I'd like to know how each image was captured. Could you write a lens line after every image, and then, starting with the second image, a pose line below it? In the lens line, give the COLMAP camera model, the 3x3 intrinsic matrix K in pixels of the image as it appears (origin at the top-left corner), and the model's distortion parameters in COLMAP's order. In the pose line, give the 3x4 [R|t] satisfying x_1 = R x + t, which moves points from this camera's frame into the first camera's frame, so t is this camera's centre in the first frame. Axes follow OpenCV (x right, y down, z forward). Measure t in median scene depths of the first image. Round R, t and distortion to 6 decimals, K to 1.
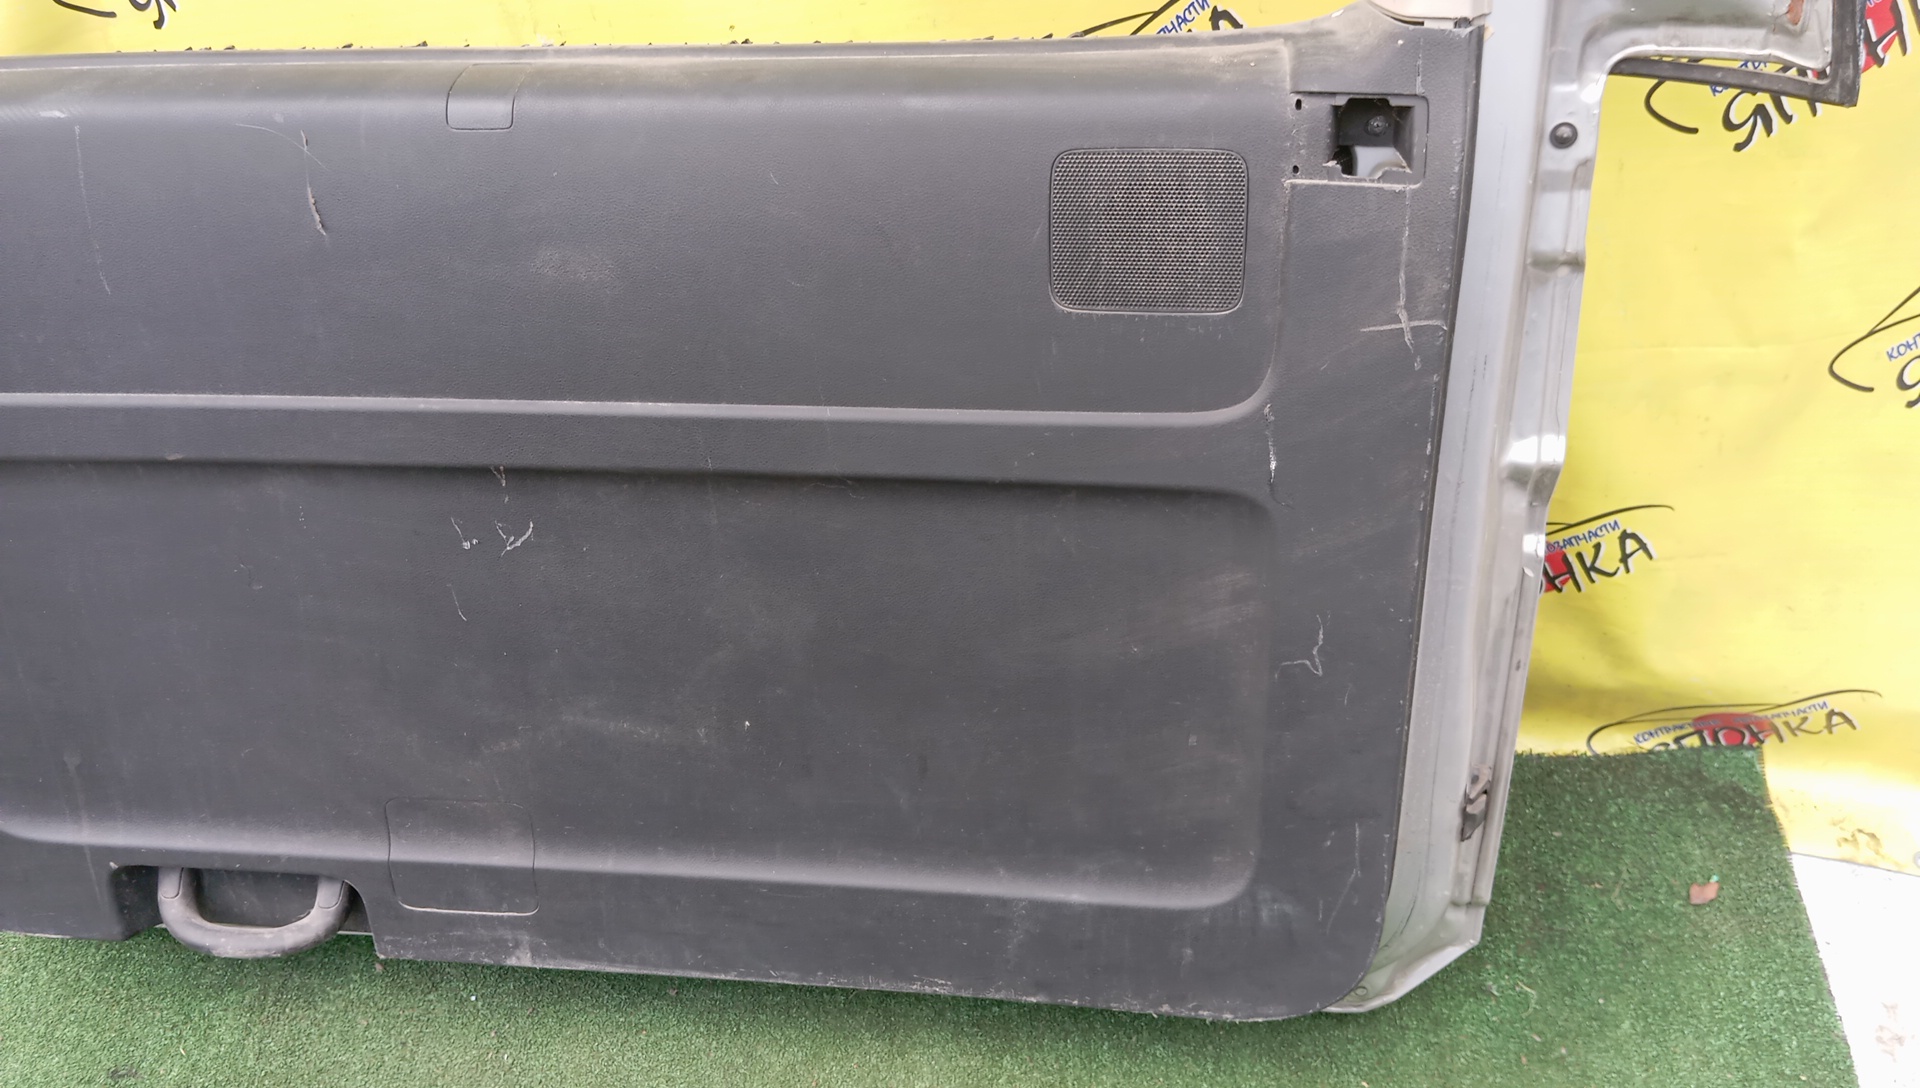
lens RADIAL K [[1569.8, 0, 960.0], [0, 1569.8, 544.0], [0, 0, 1]] dist [0.076903, -0.167908]
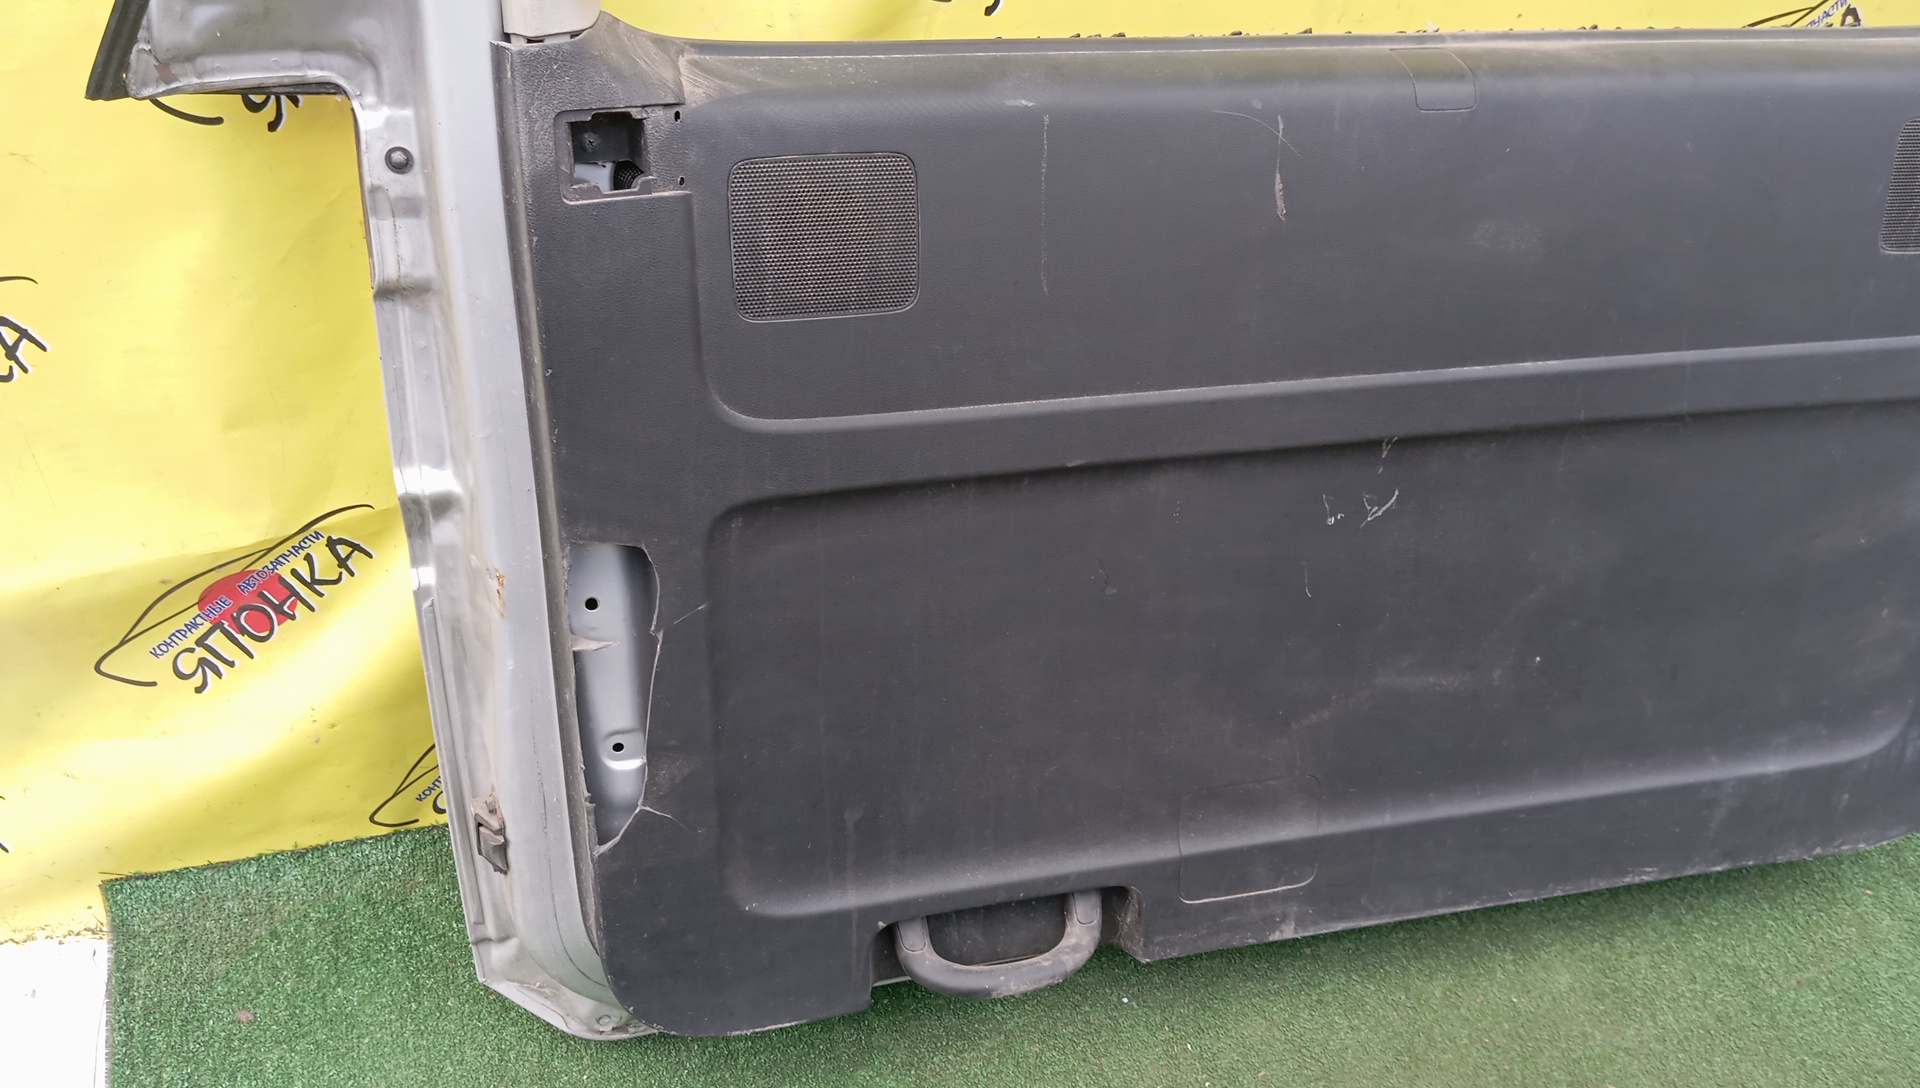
lens RADIAL K [[1552.8, 0, 960.0], [0, 1552.8, 544.0], [0, 0, 1]] dist [0.084510, -0.167235]
pose [[0.922466, -0.116417, 0.368108, -0.884125], [0.121254, 0.992571, 0.010048, -0.023041], [-0.366543, 0.035366, 0.929729, 0.142856]]
